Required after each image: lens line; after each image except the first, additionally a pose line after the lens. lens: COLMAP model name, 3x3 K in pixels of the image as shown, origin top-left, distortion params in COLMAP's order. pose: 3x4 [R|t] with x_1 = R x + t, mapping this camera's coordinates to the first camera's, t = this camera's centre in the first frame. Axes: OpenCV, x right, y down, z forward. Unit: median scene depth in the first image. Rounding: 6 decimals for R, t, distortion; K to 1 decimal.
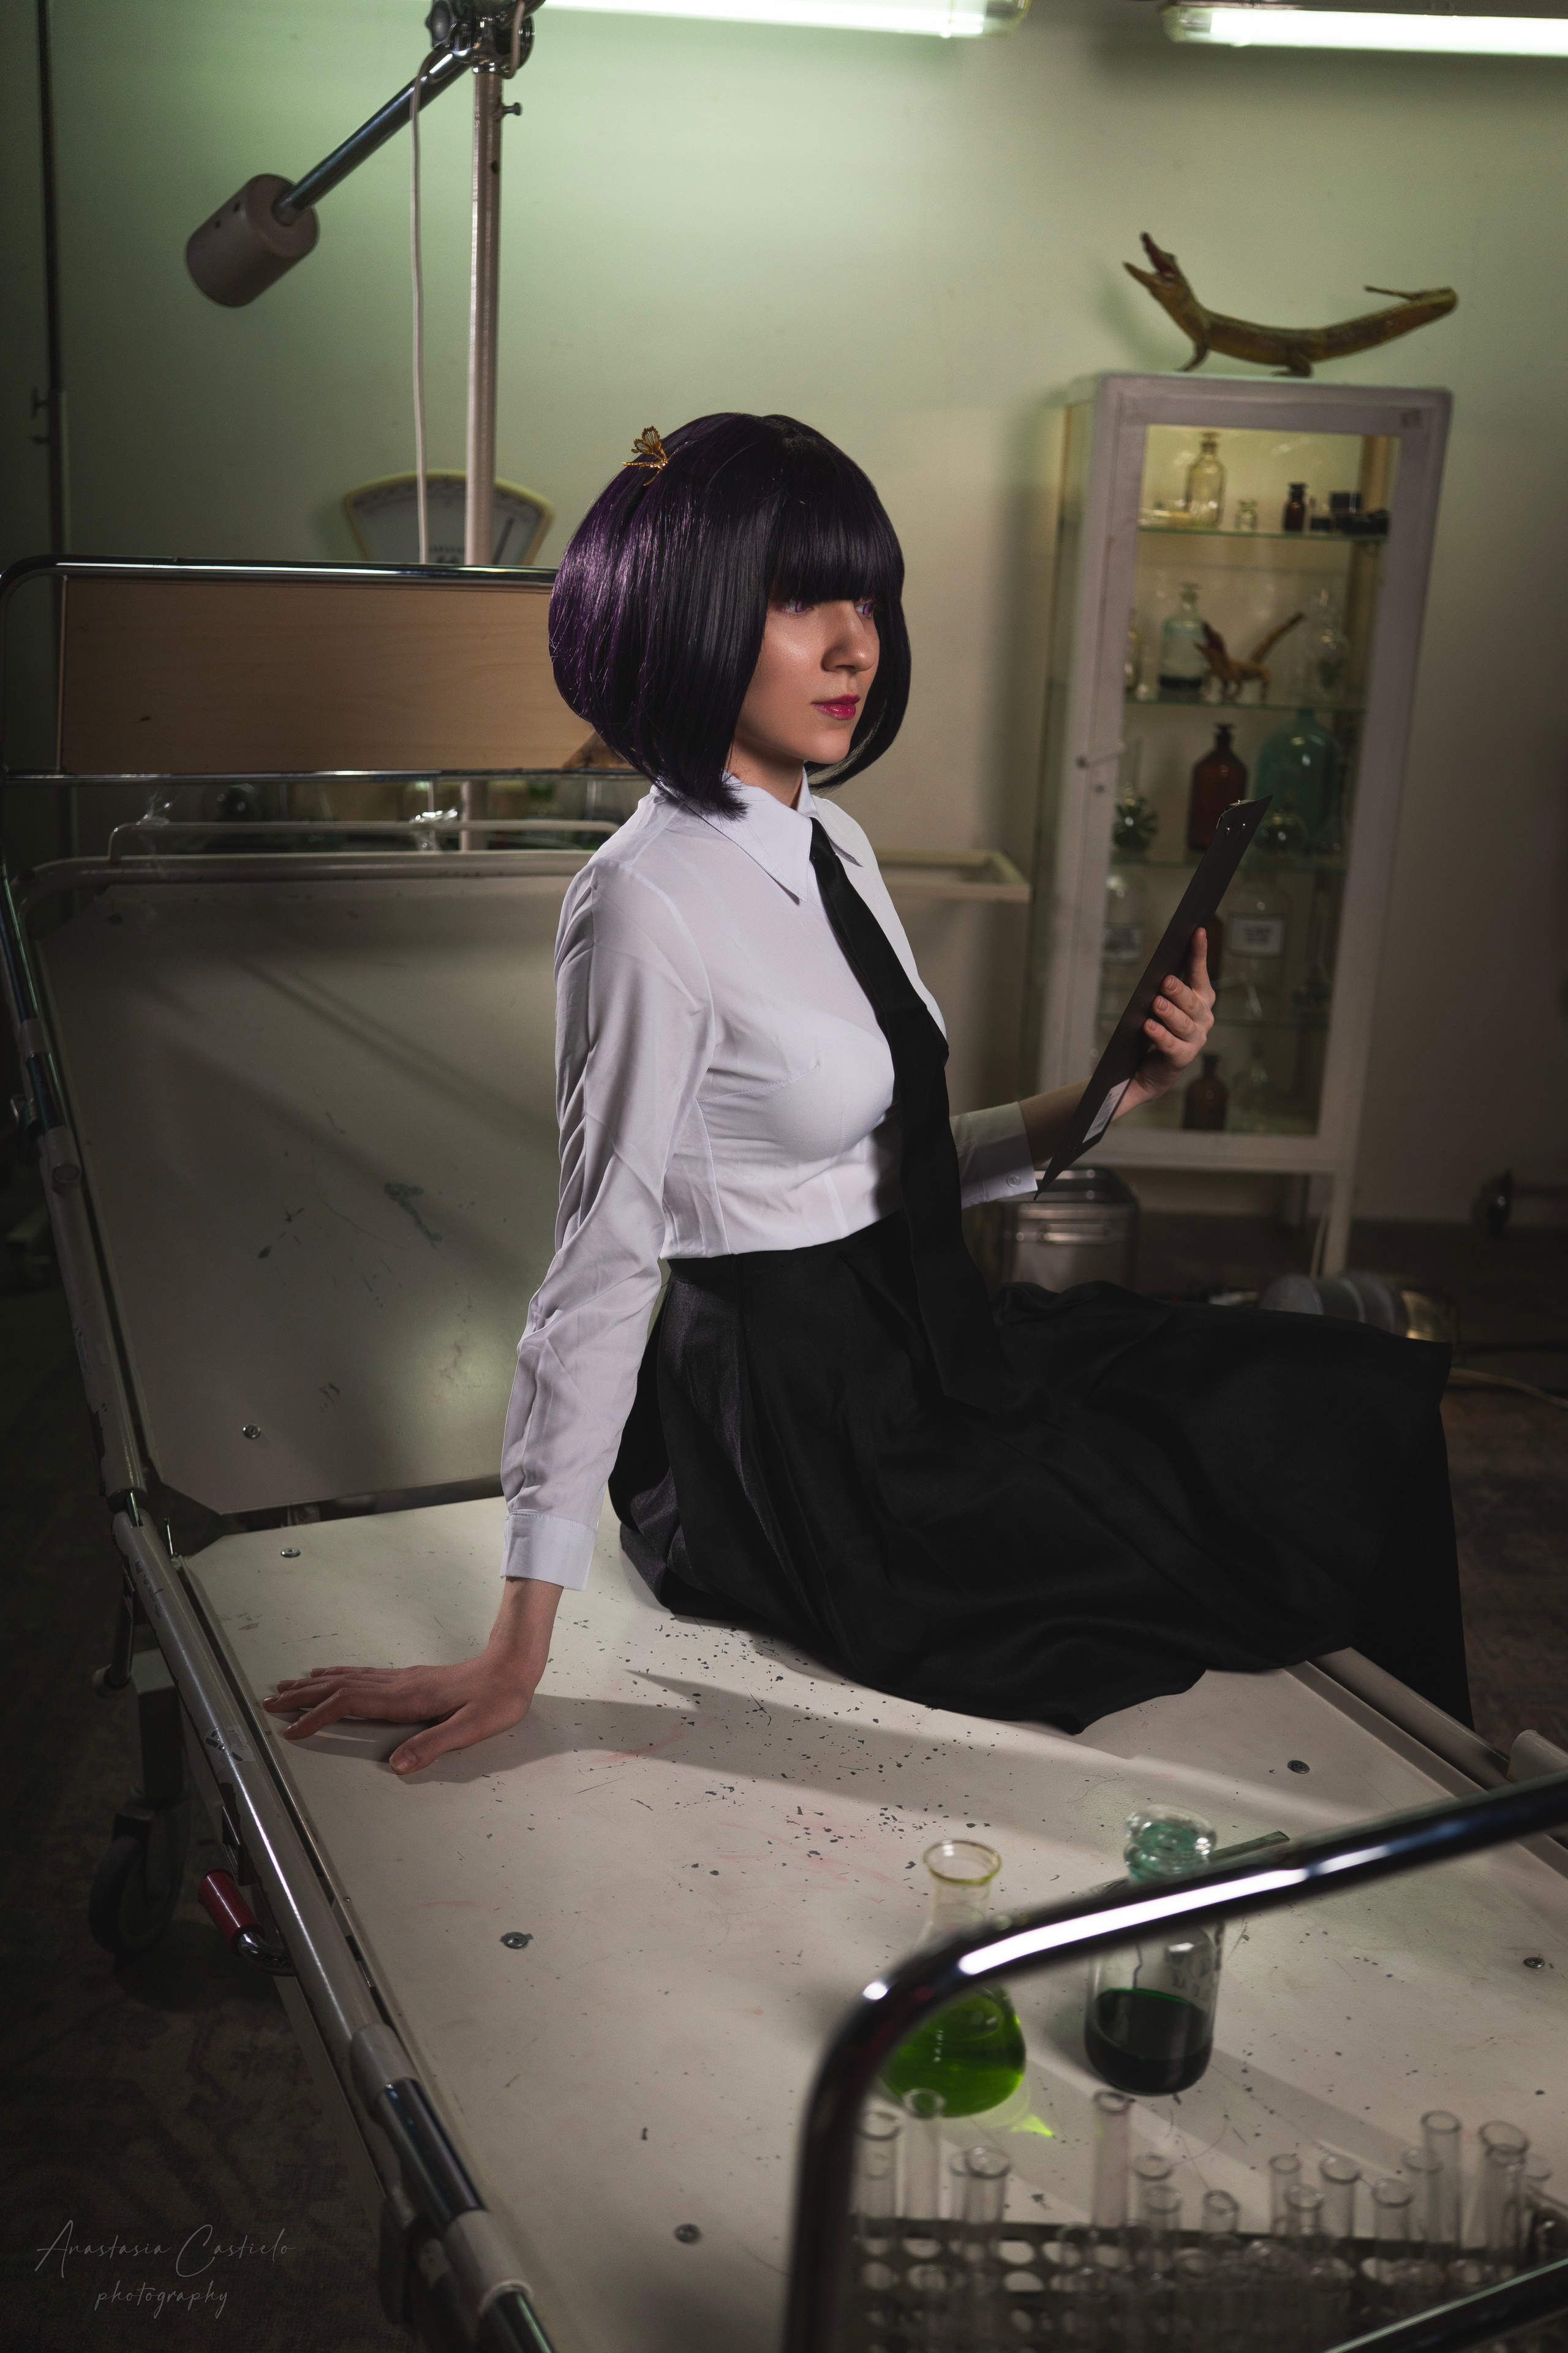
lens RADIAL K [[2283.6, 0, 796.9], [0, 2283.6, 1189.0], [0, 0, 1]] dist [0.007118, 0.000000]
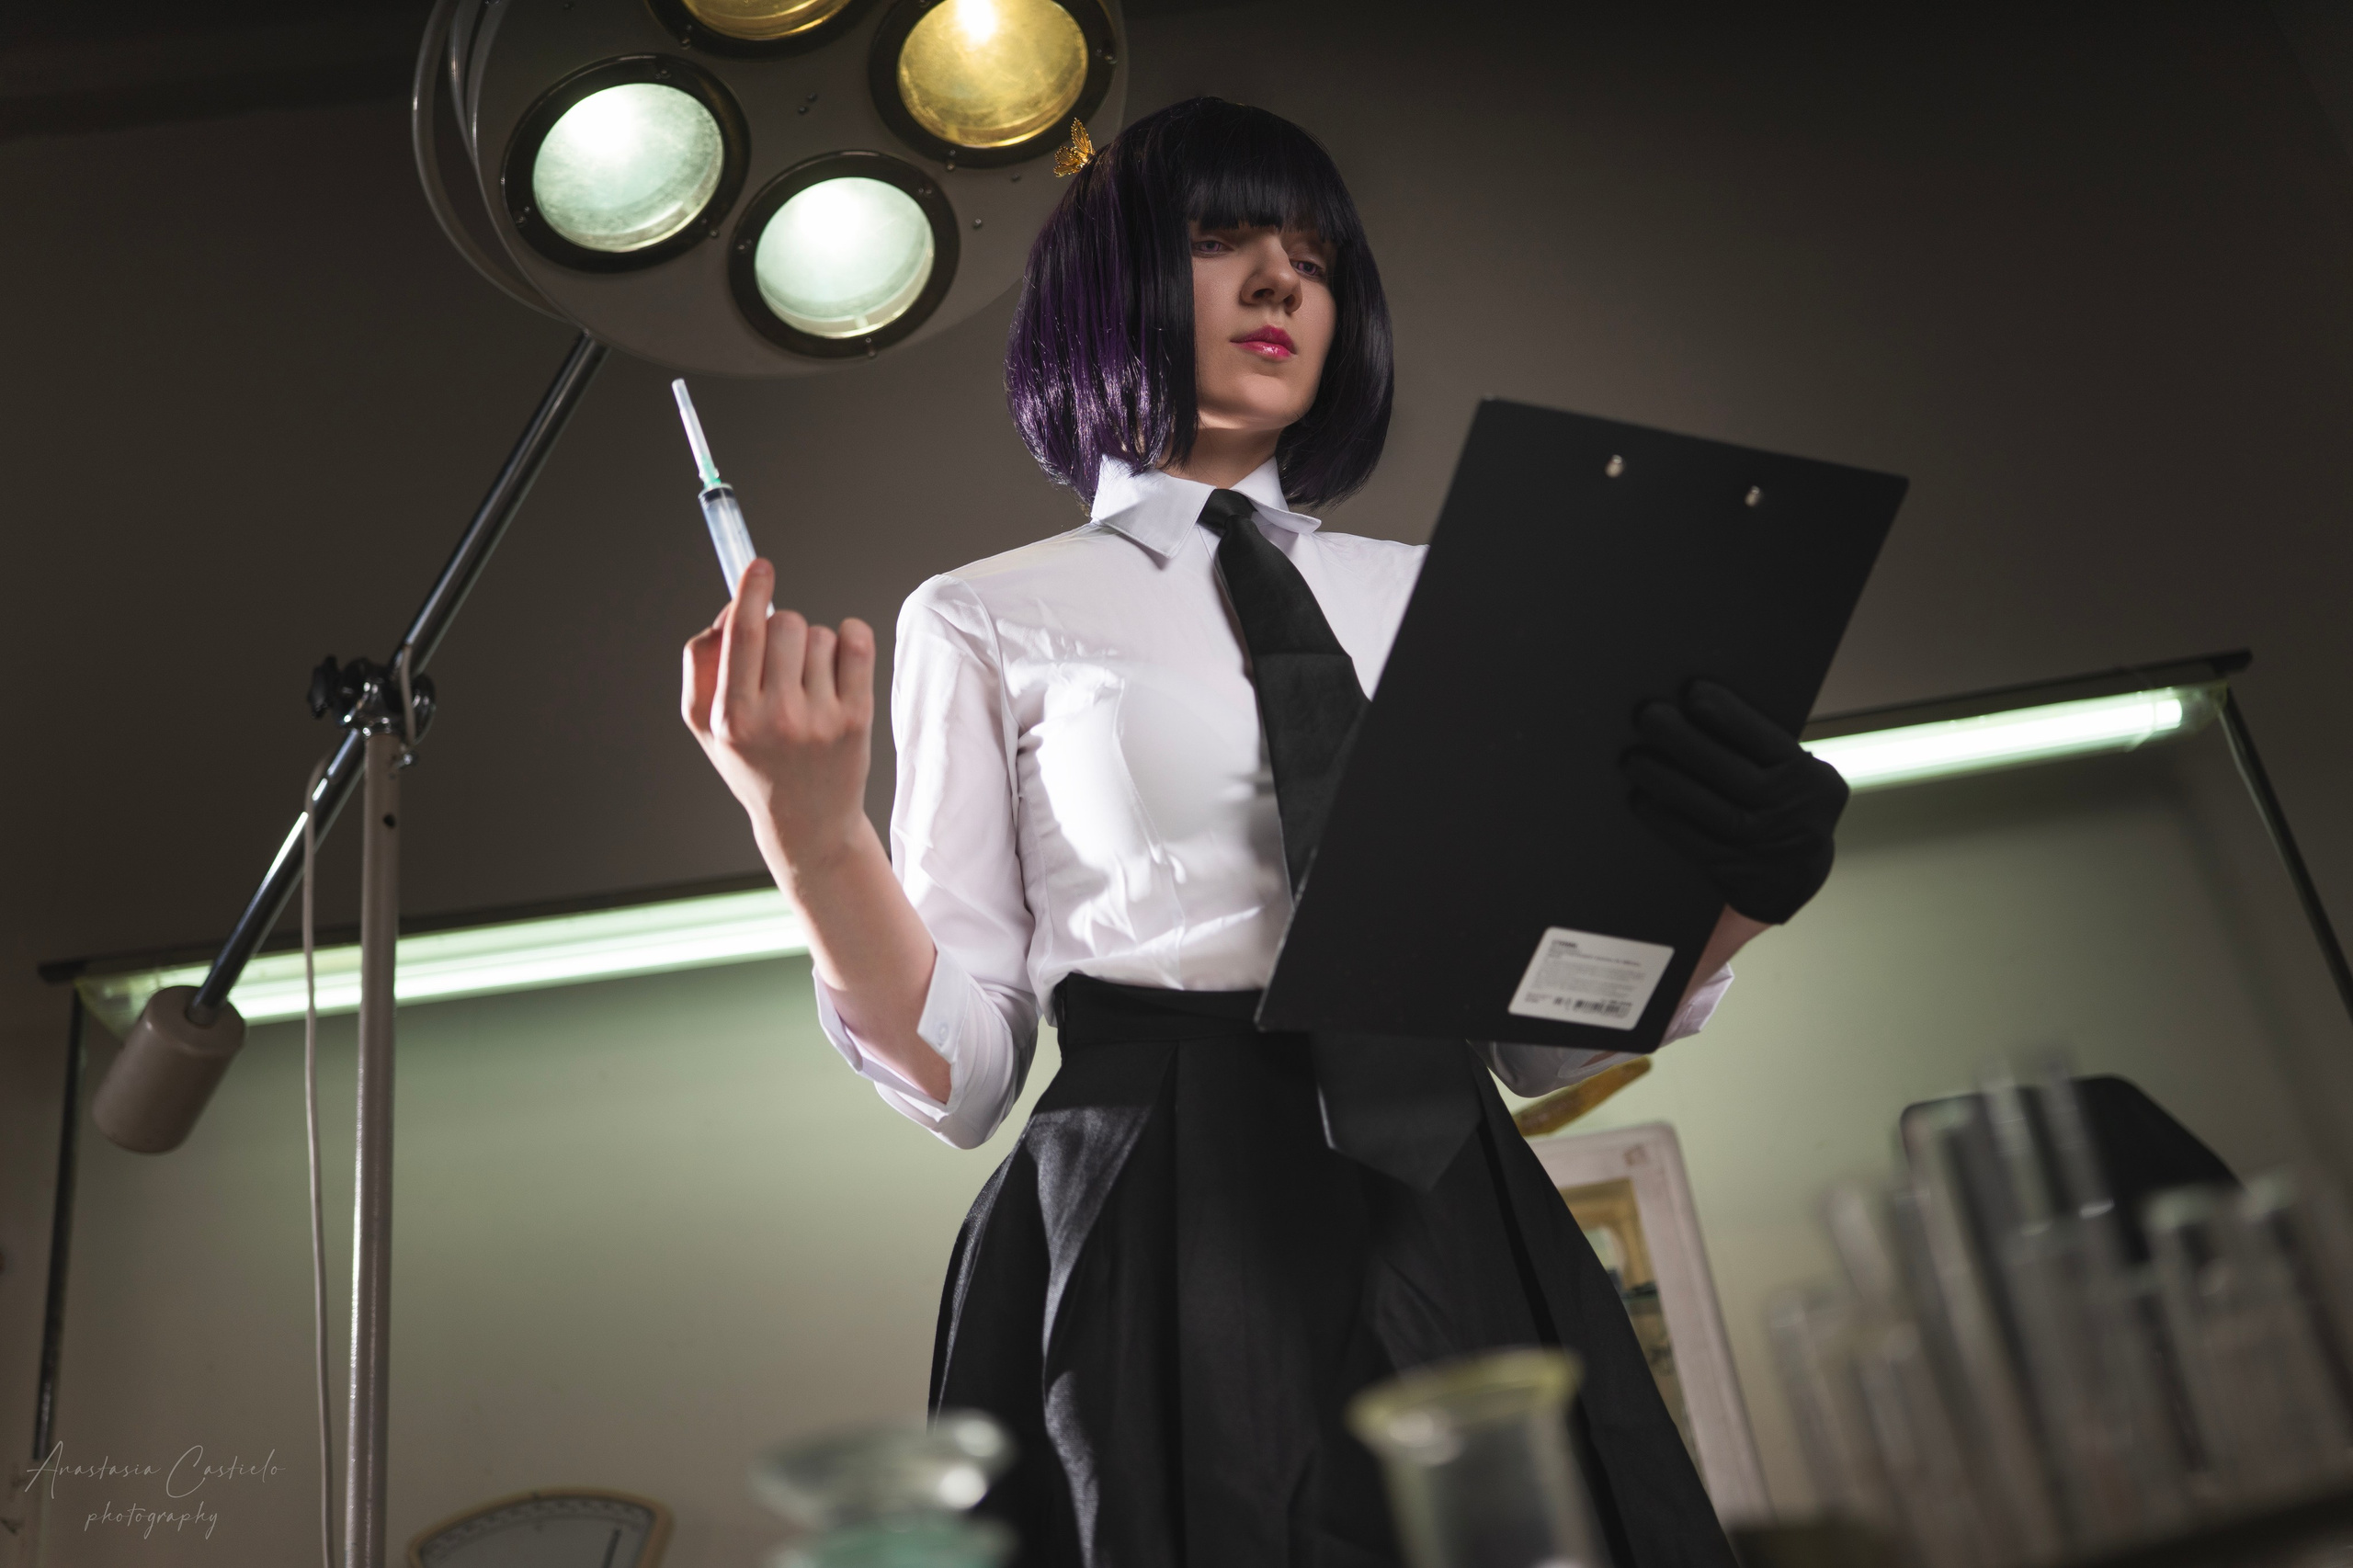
lens RADIAL K [[2283.8, 0, 1171.9], [0, 2283.8, 799.8], [0, 0, 1]] dist [0.007118, 0.000000]
pose [[0.980537, -0.185385, 0.064653, 0.066060], [0.178446, 0.704156, -0.687256, 0.121594], [0.081881, 0.685417, 0.723532, 0.267084]]
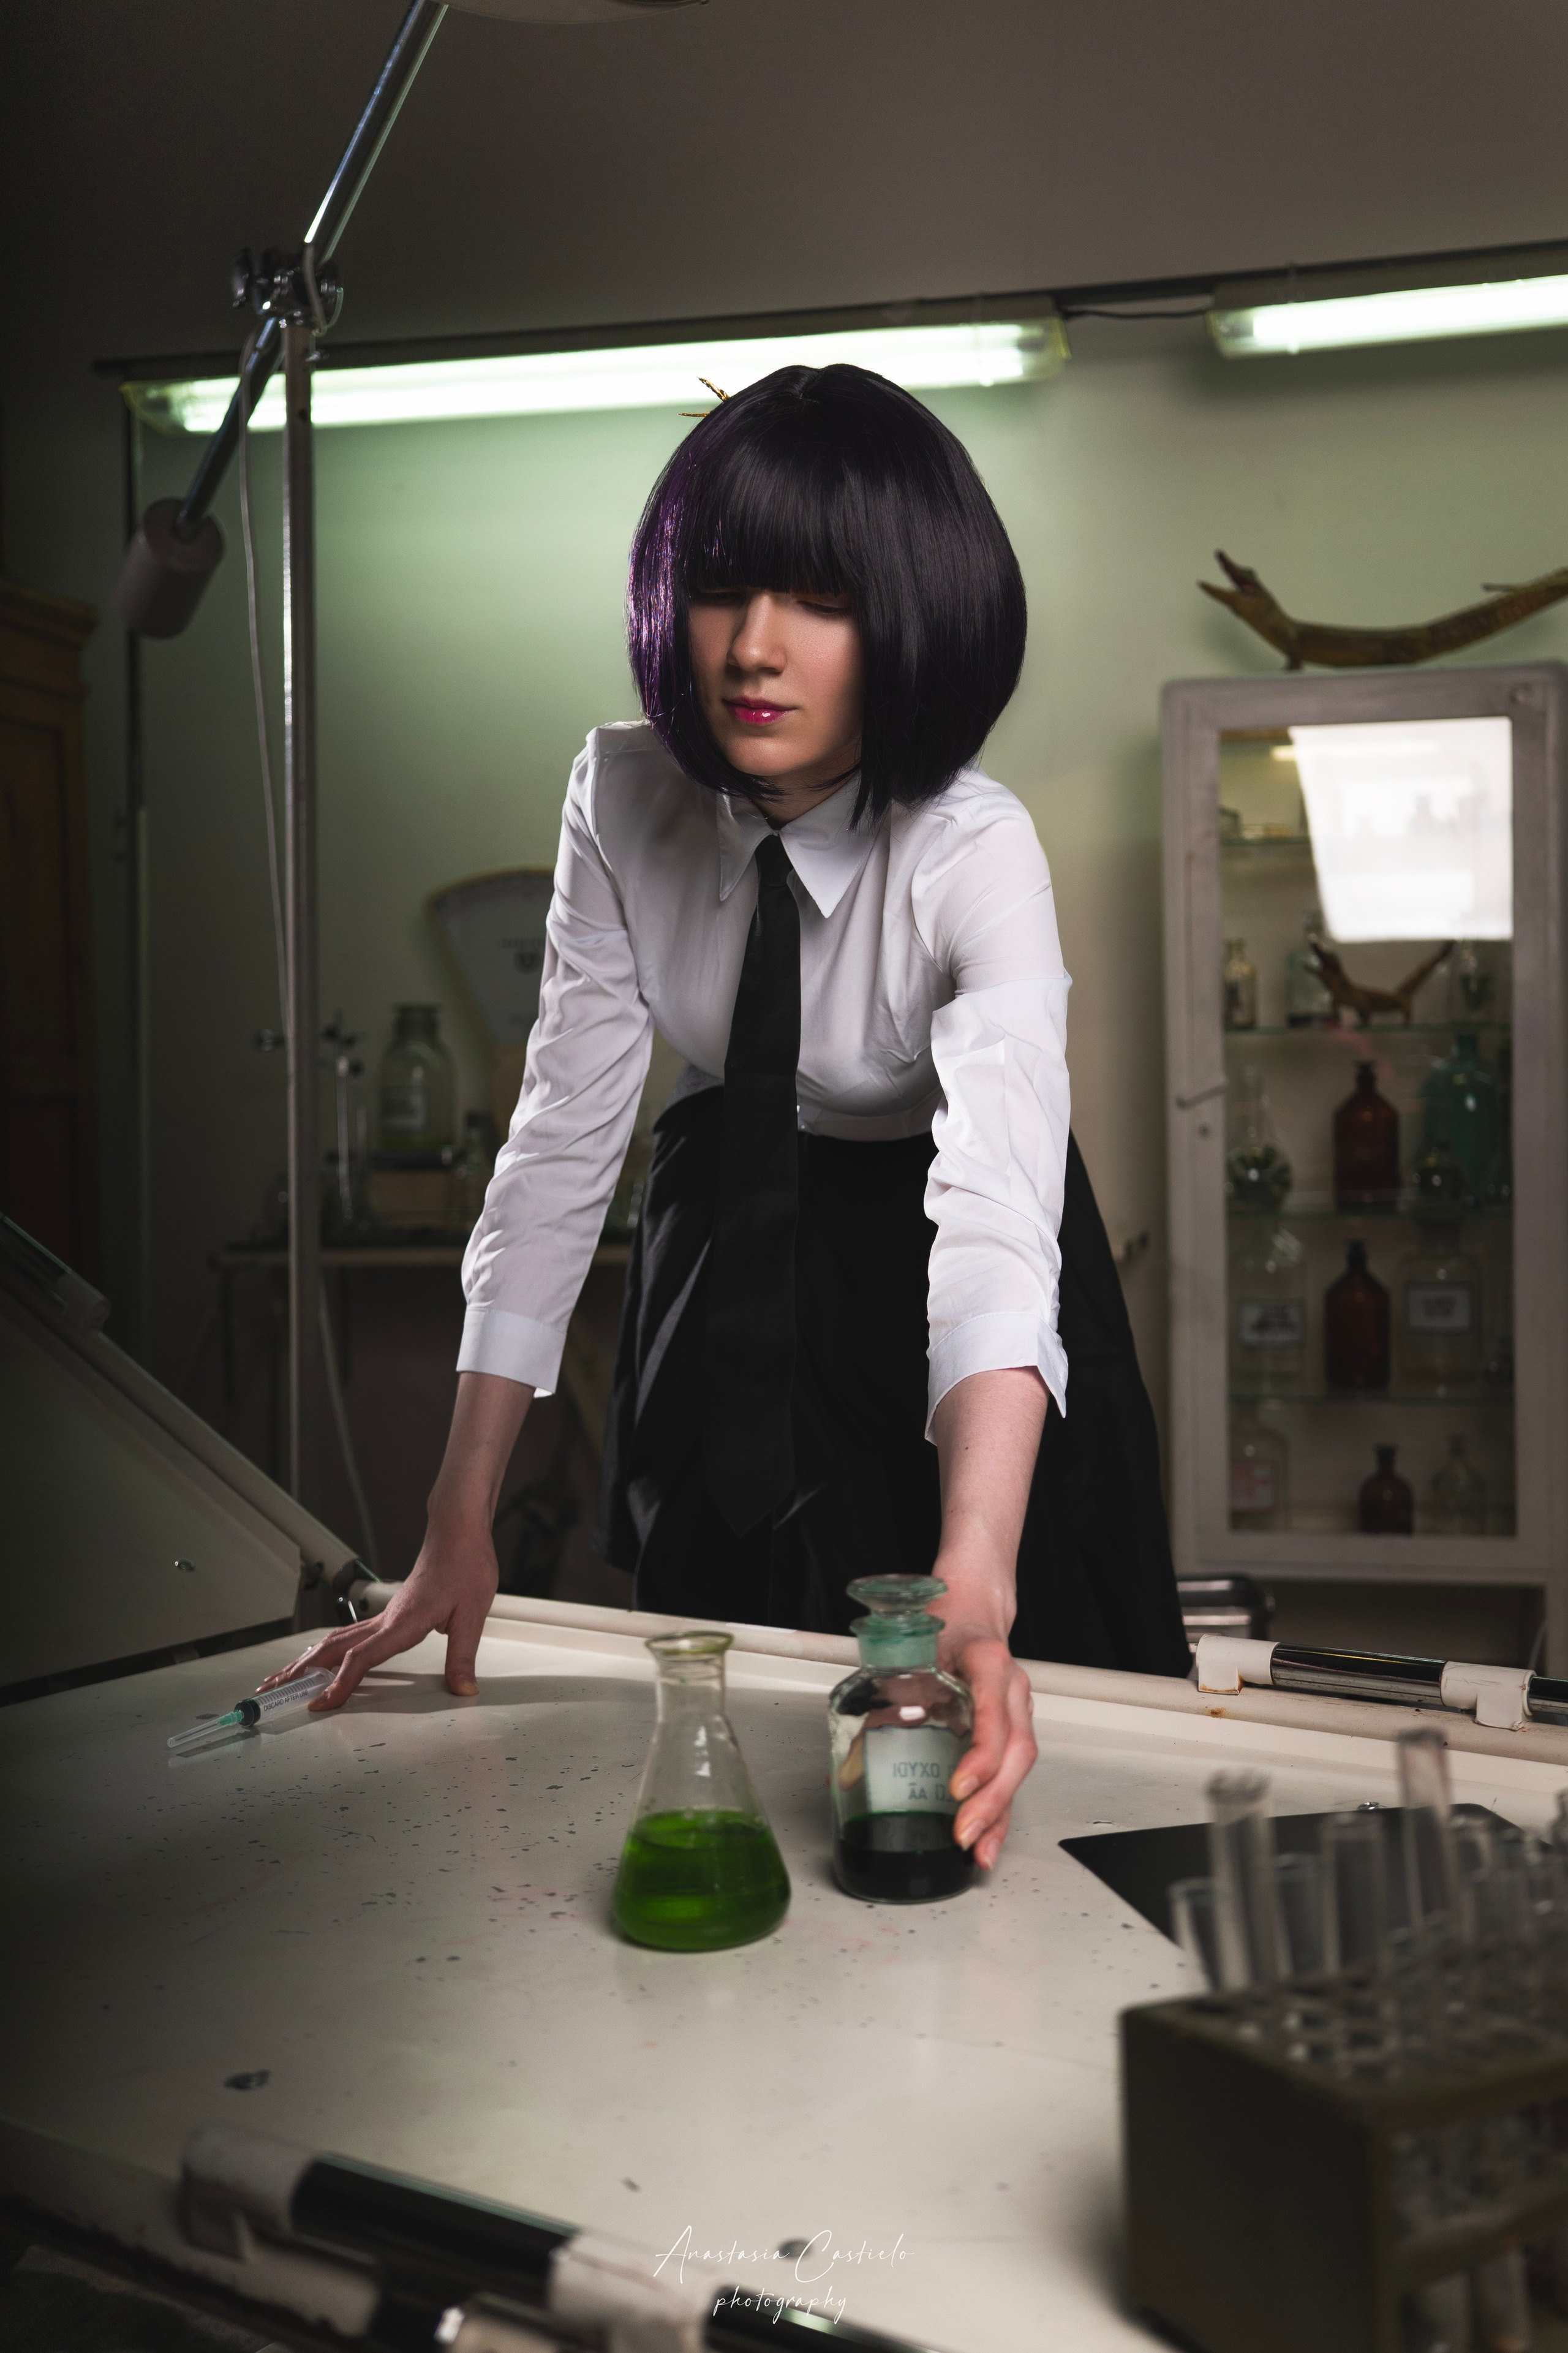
lens RADIAL K [[2283.6, 0, 794.2], [0, 2283.6, 1180.6], [0, 0, 1]] dist [0.007118, 0.000000]
pose [[0.973839, -0.053279, -0.220903, 0.174226], [-0.006961, 0.964674, -0.263355, 0.075138], [0.227130, 0.258003, 0.939067, 0.151563]]
